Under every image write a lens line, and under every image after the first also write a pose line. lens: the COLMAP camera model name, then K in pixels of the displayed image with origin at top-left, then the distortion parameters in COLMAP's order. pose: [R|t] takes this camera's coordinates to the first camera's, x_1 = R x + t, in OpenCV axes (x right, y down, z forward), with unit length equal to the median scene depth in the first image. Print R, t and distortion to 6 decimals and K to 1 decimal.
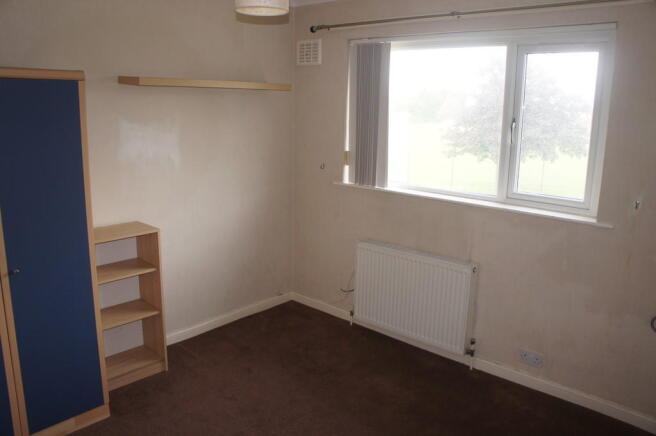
lens RADIAL K [[518.7, 0, 327.8], [0, 518.7, 217.8], [0, 0, 1]] dist [-0.169012, 0.108978]
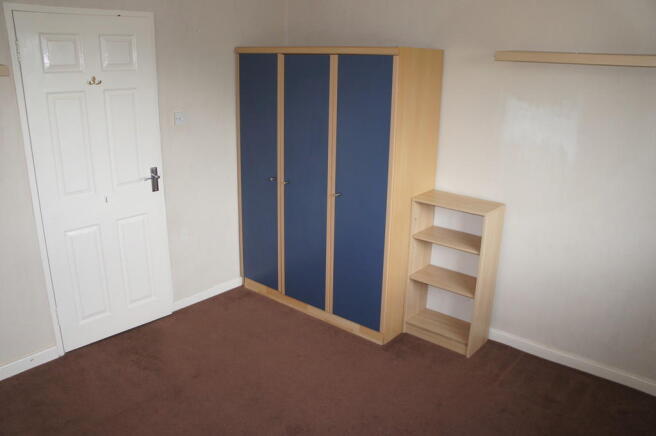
lens RADIAL K [[518.7, 0, 326.3], [0, 518.7, 217.6], [0, 0, 1]] dist [-0.169012, 0.108978]
pose [[0.029851, 0.263243, -0.964268, 0.547253], [-0.242580, 0.937765, 0.248498, -0.126215], [0.969672, 0.226494, 0.091851, 0.596913]]
